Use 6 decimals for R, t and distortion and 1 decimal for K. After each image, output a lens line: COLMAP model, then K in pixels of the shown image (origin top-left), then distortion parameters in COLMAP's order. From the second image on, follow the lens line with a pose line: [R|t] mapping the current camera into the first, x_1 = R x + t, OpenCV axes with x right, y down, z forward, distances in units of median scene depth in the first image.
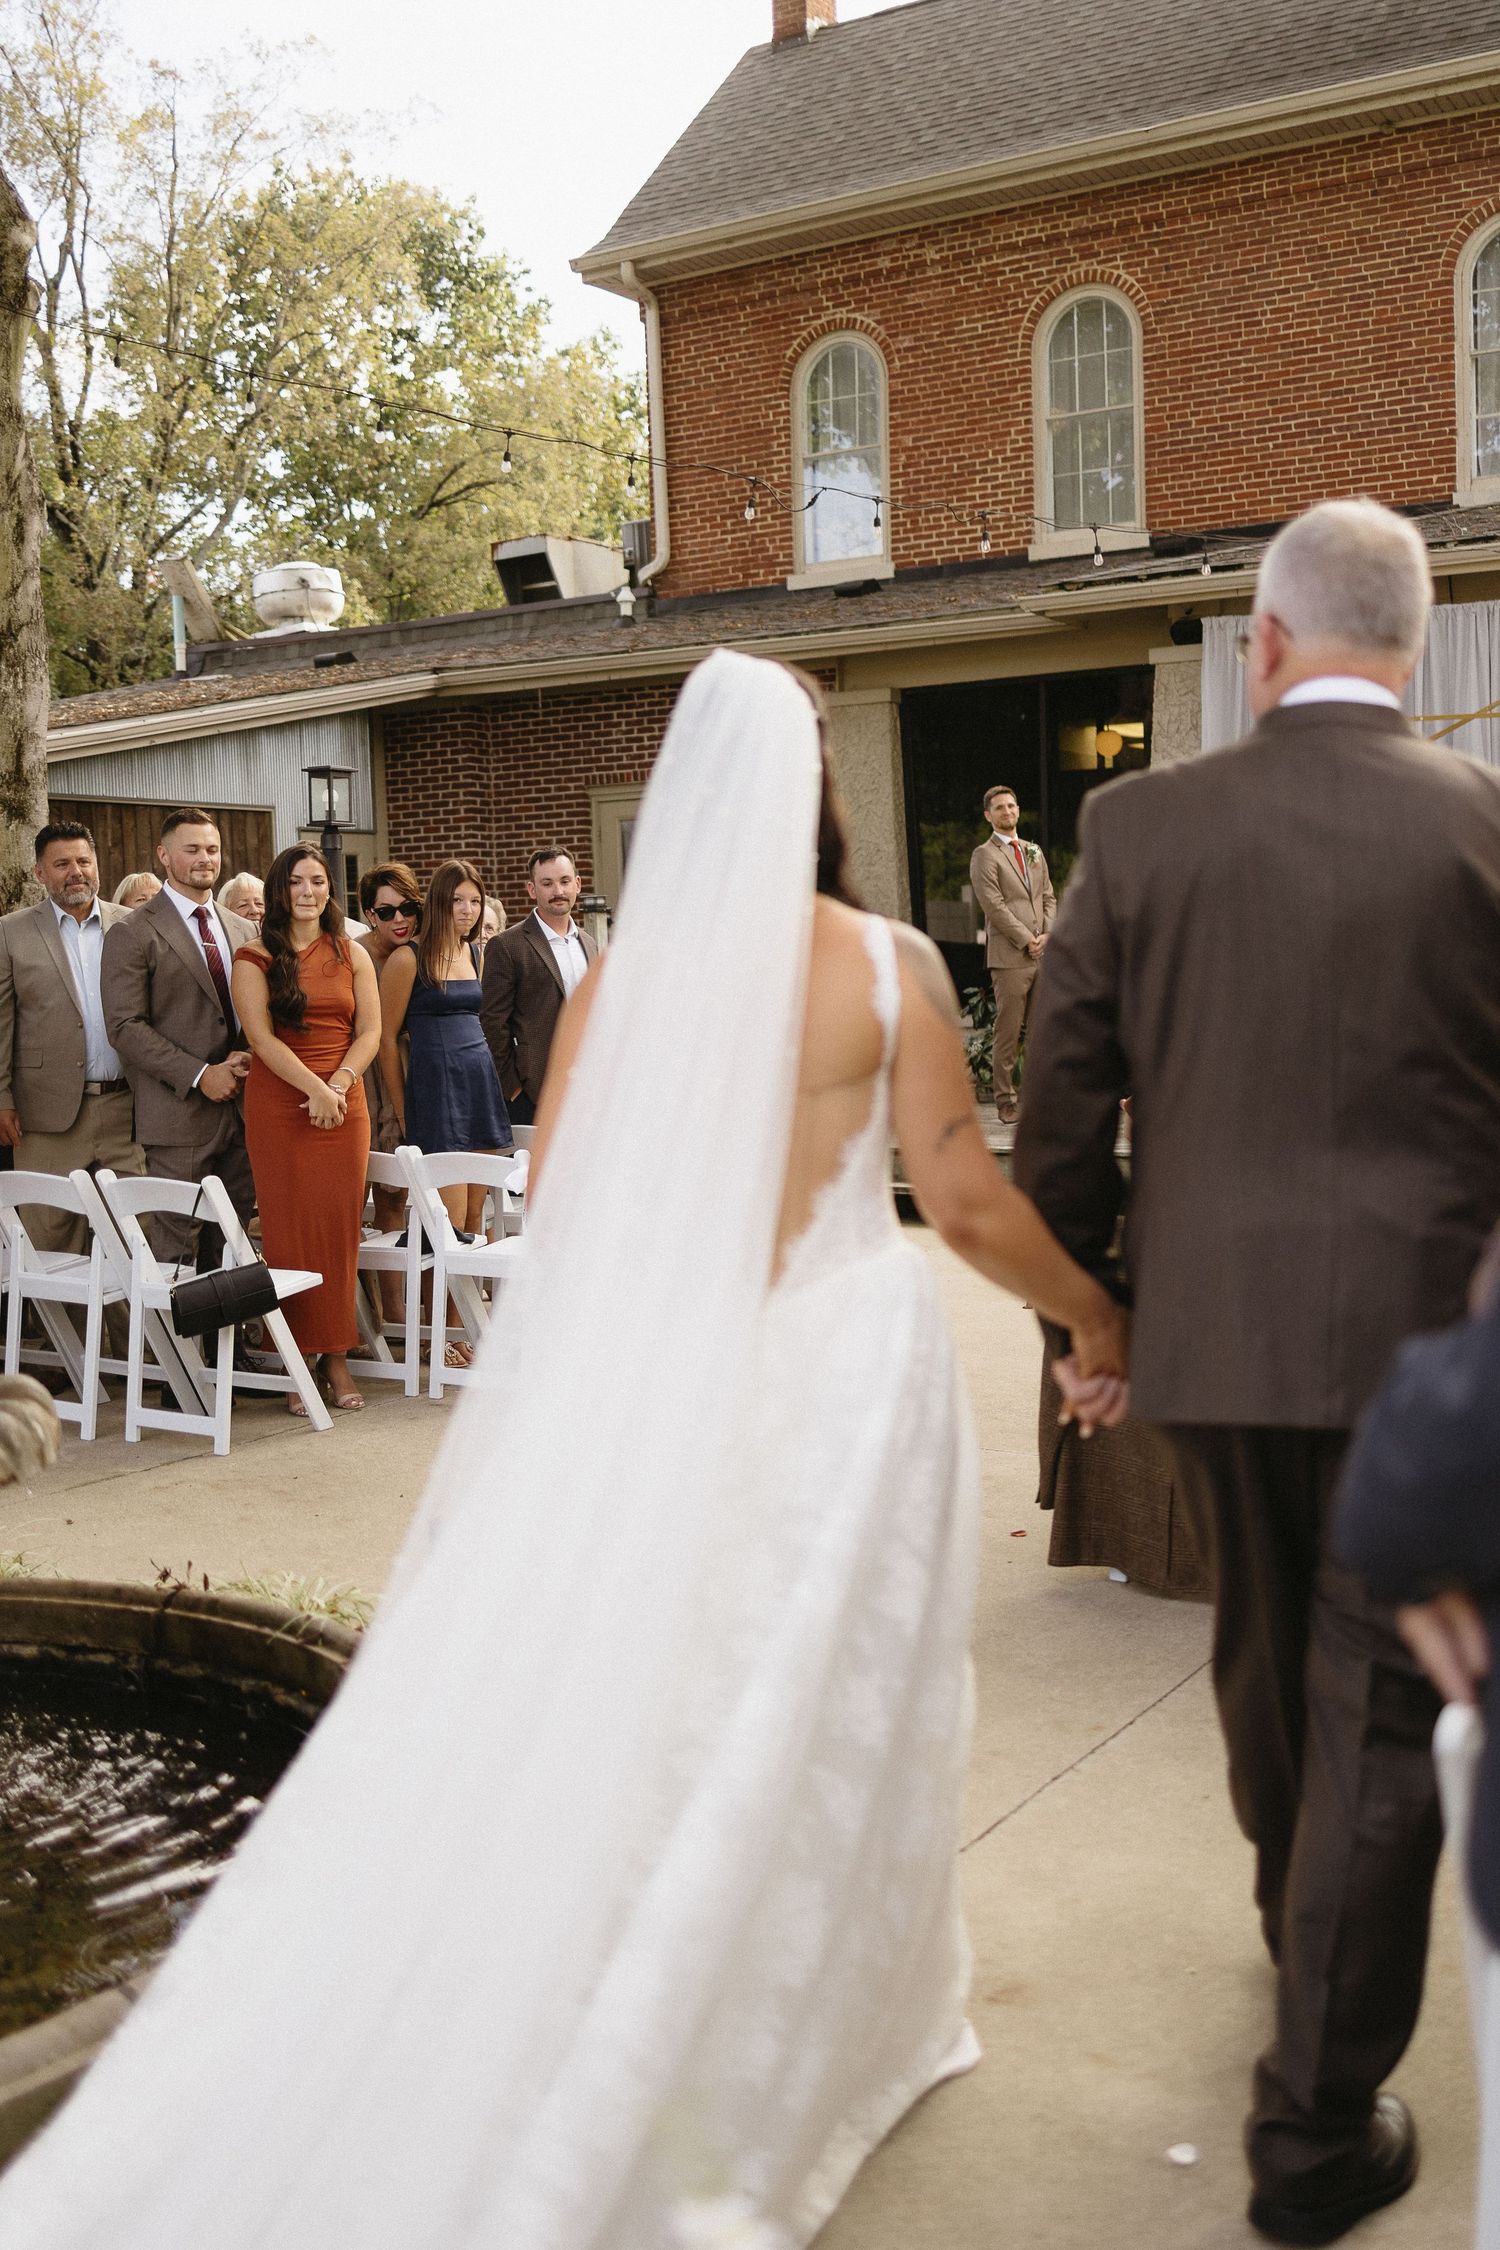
lens RADIAL K [[2280.0, 0, 756.9], [0, 2280.0, 1124.6], [0, 0, 1]] dist [-0.033805, 0.000000]
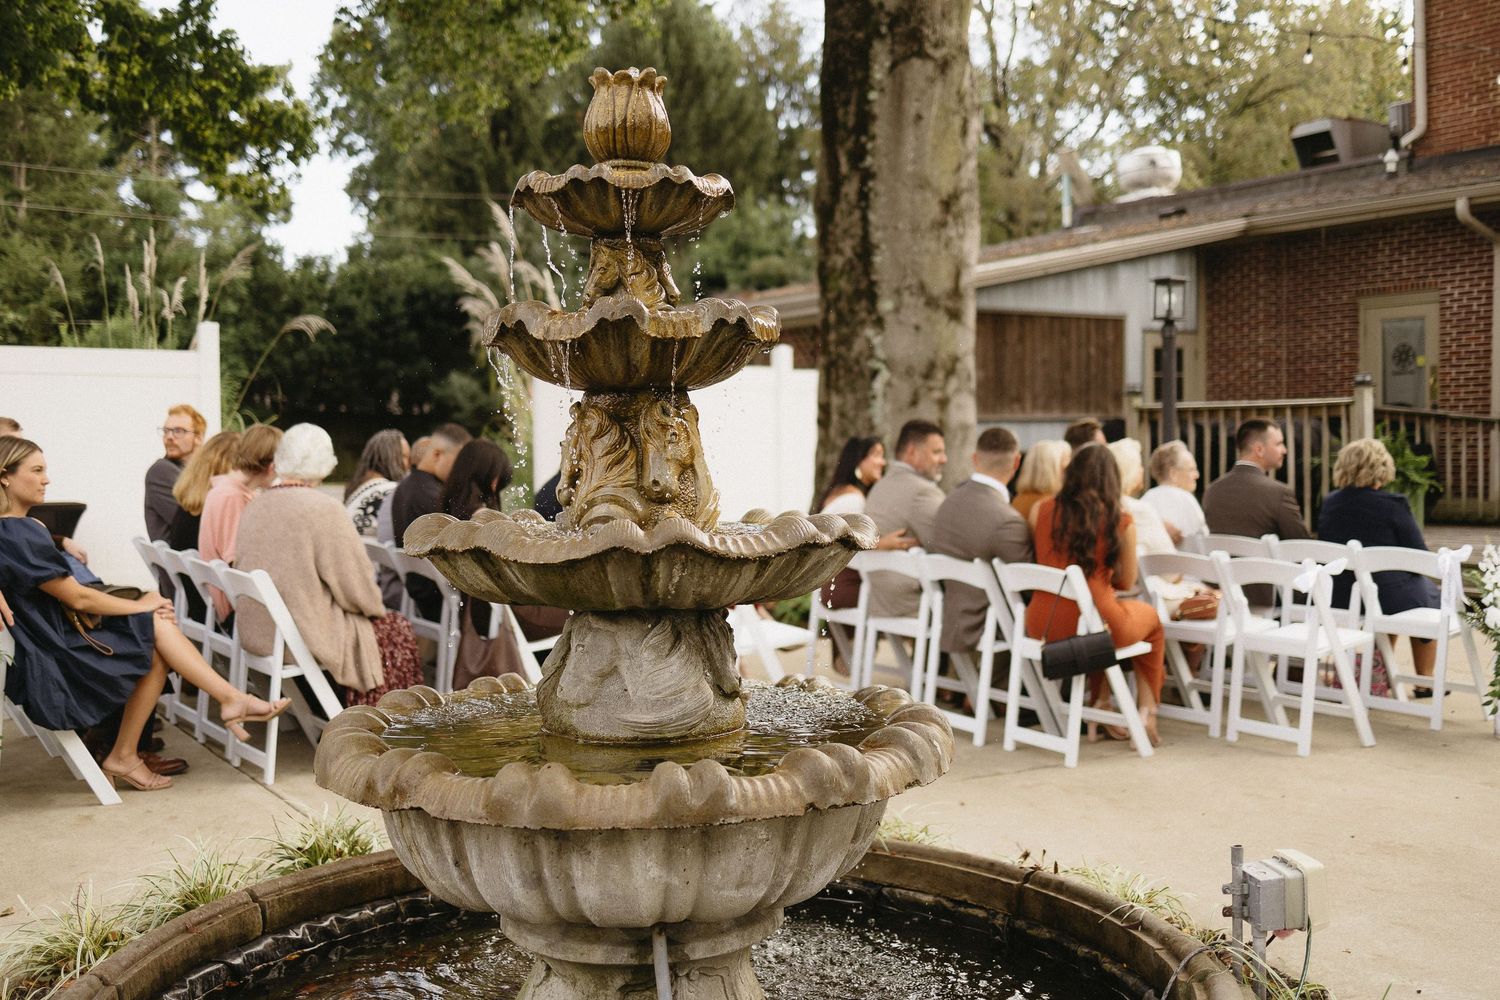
lens RADIAL K [[1520.0, 0, 745.4], [0, 1520.0, 514.0], [0, 0, 1]] dist [-0.033805, 0.000000]
pose [[0.899721, 0.039635, -0.434663, -0.005000], [-0.044472, 0.999010, -0.000957, 0.000309], [0.434194, 0.020191, 0.900593, 0.020866]]
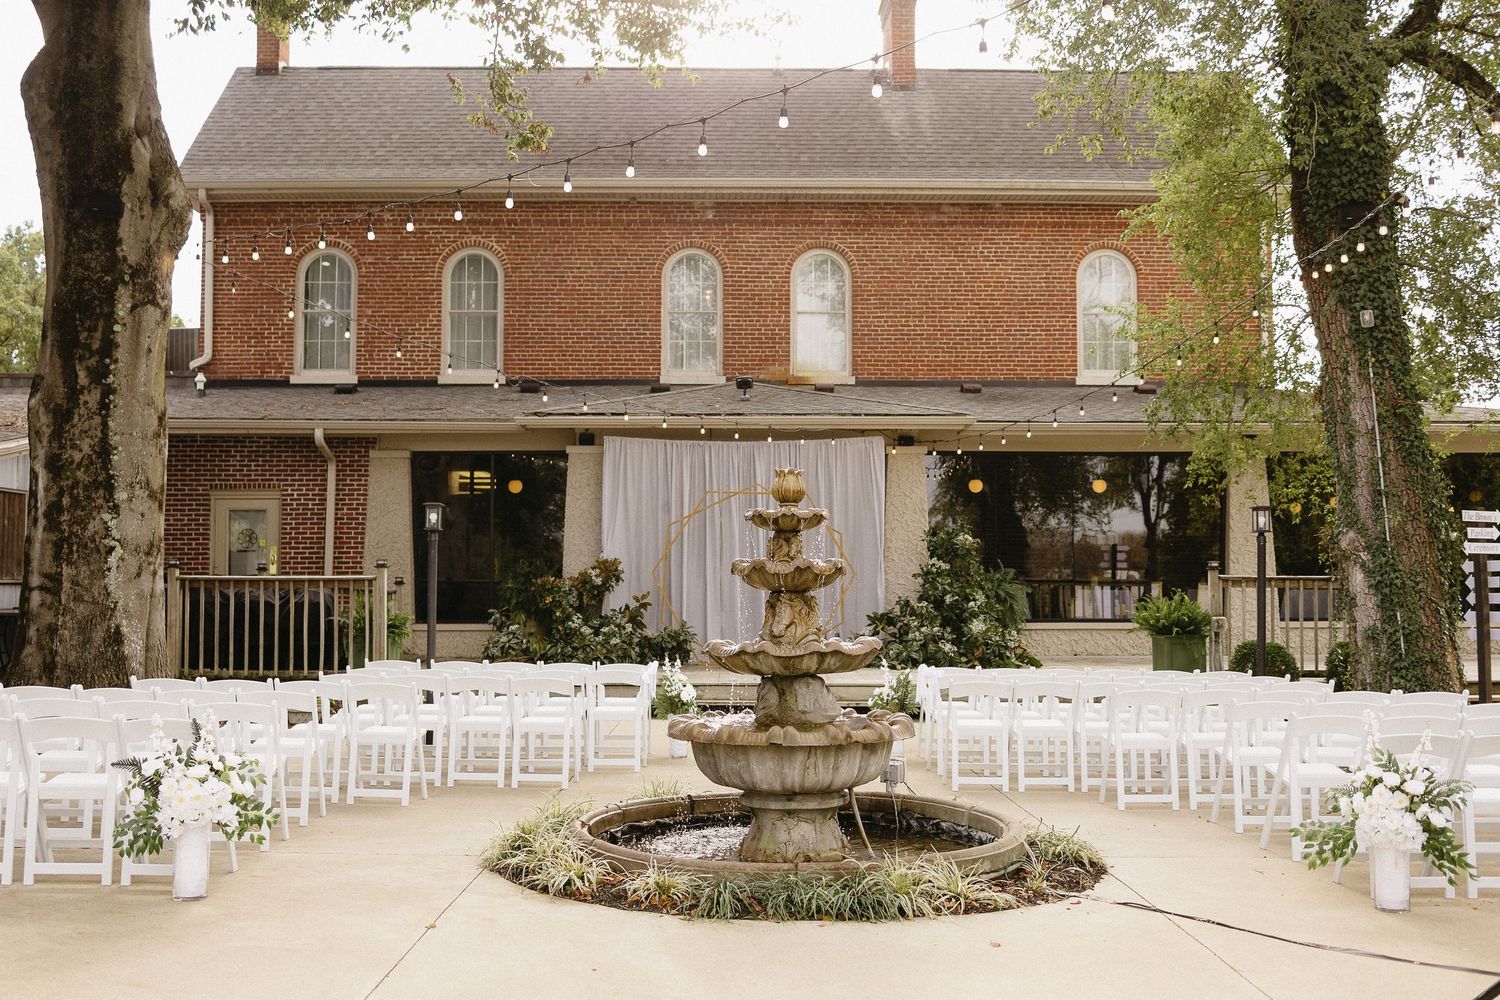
lens RADIAL K [[1520.0, 0, 752.8], [0, 1520.0, 510.8], [0, 0, 1]] dist [-0.033805, 0.000000]
pose [[0.847794, 0.053625, 0.527608, -0.331813], [0.014821, 0.992090, -0.124650, 0.018532], [-0.530119, 0.113497, 0.840293, -0.193078]]
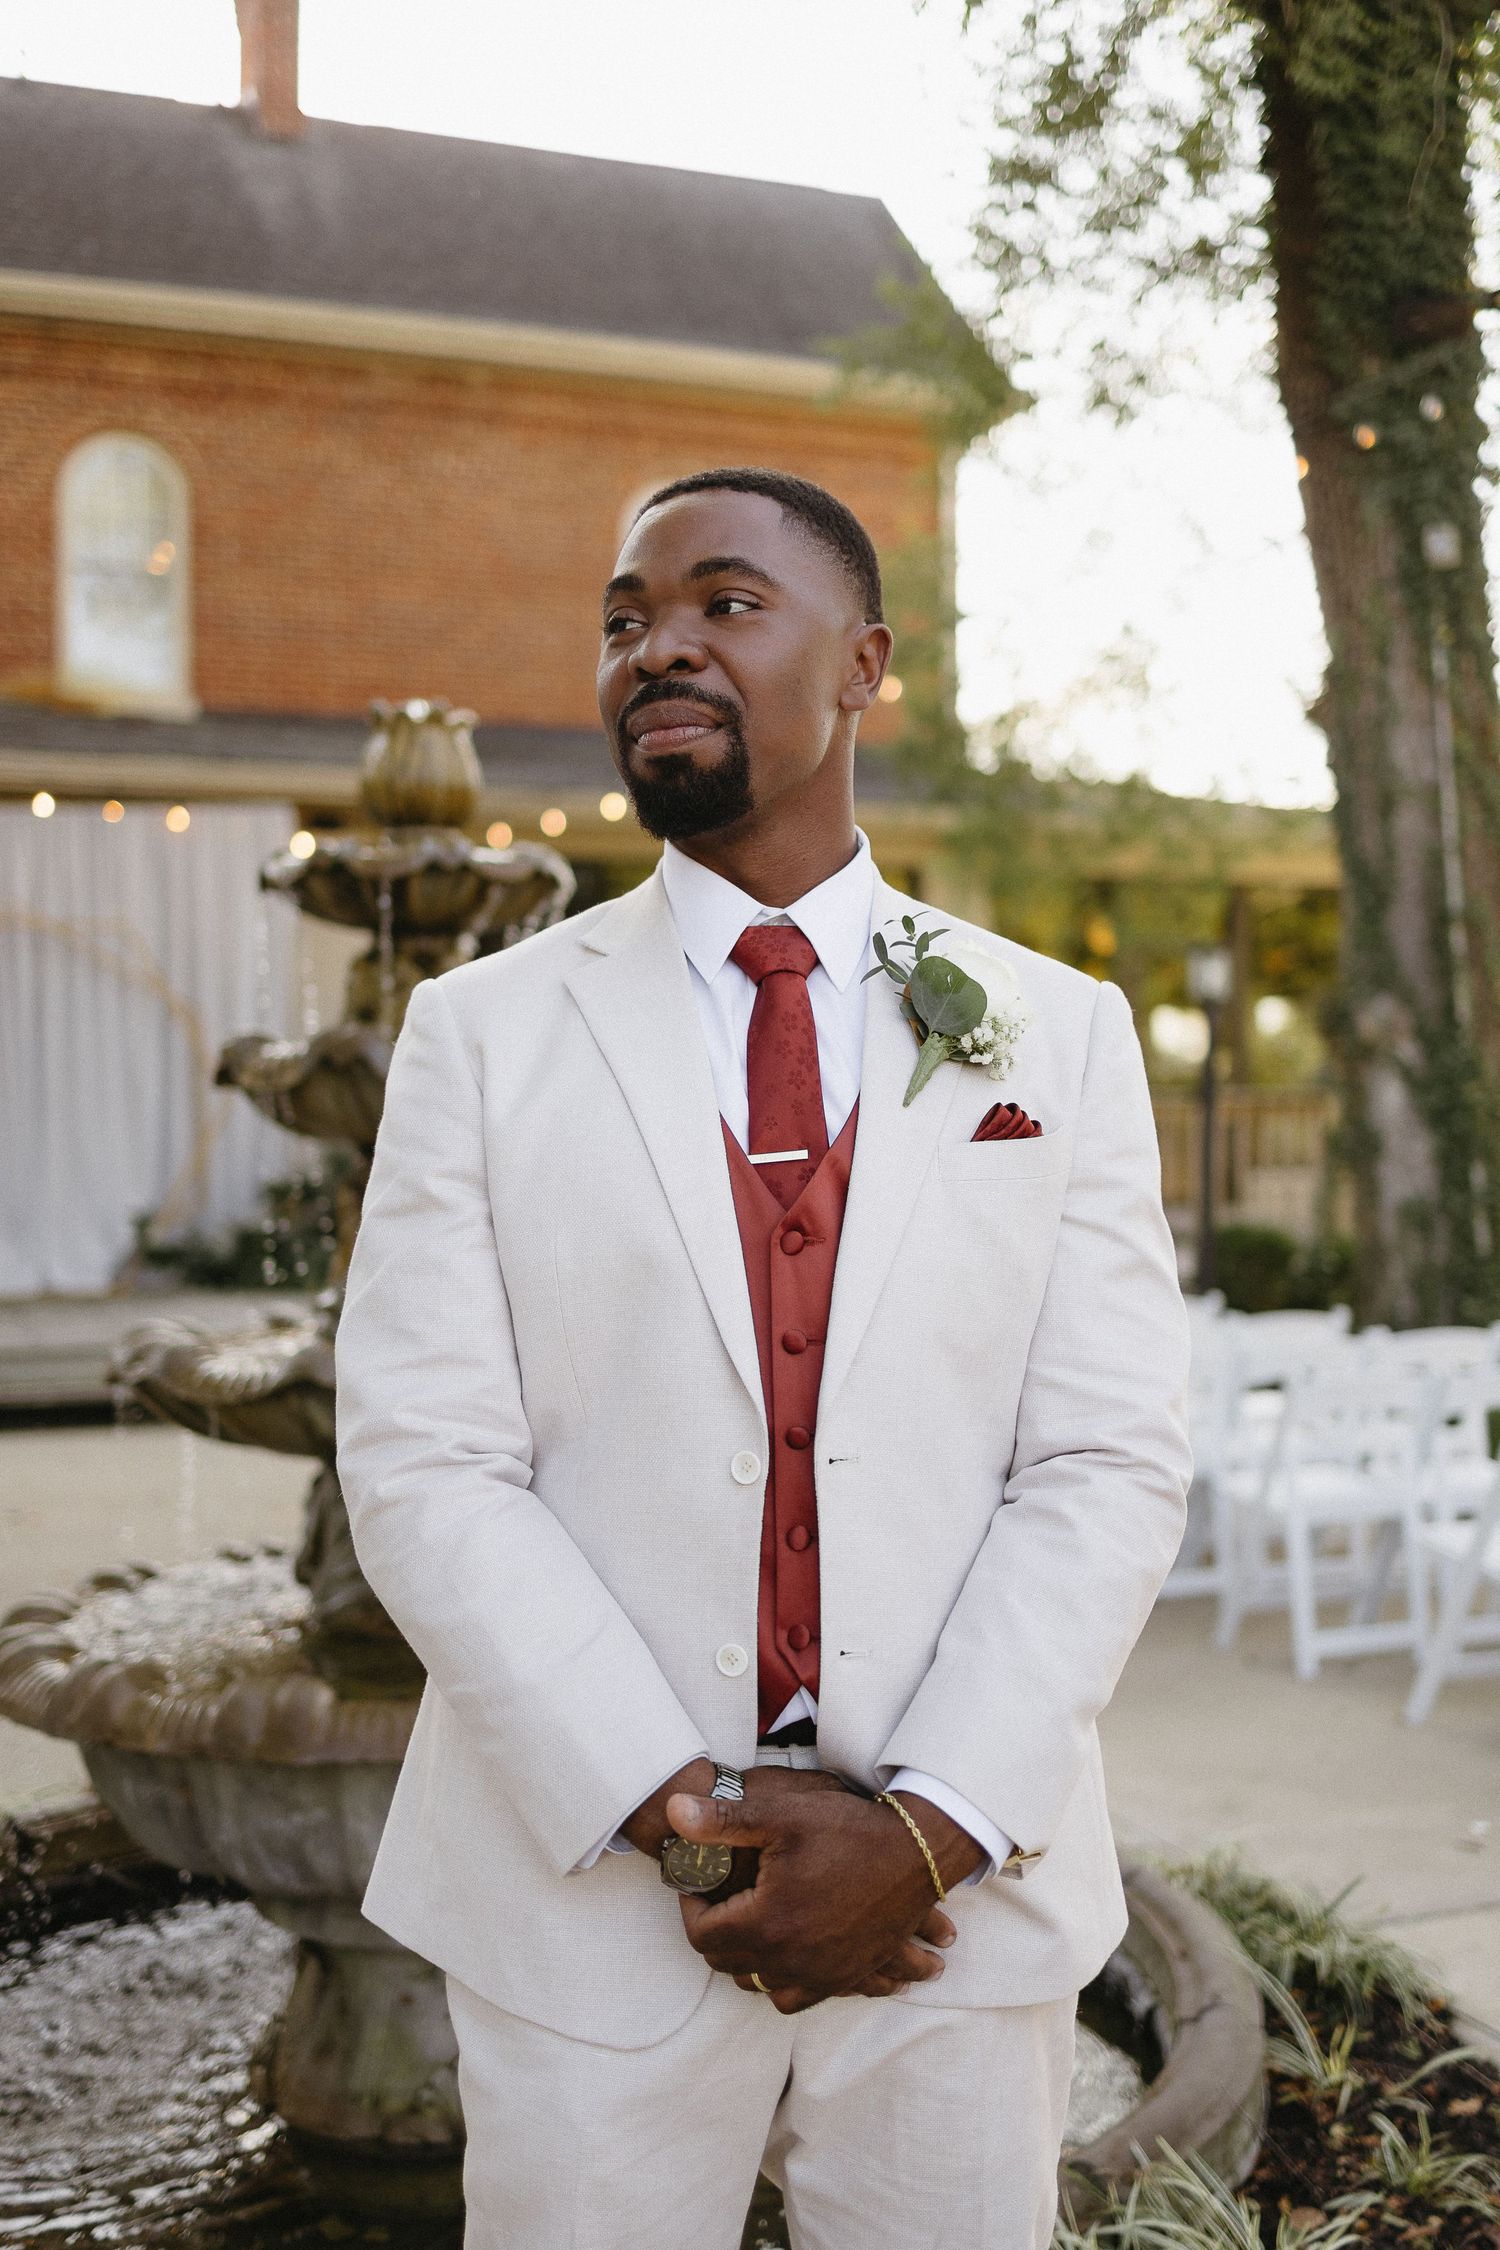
lens RADIAL K [[2414.2, 0, 808.0], [0, 2414.2, 1120.1], [0, 0, 1]] dist [-0.032099, 0.000000]
pose [[0.608705, 0.019457, 0.793158, -0.224768], [0.049890, 0.996782, -0.062740, -0.001691], [-0.791827, 0.077761, 0.605775, 0.033353]]
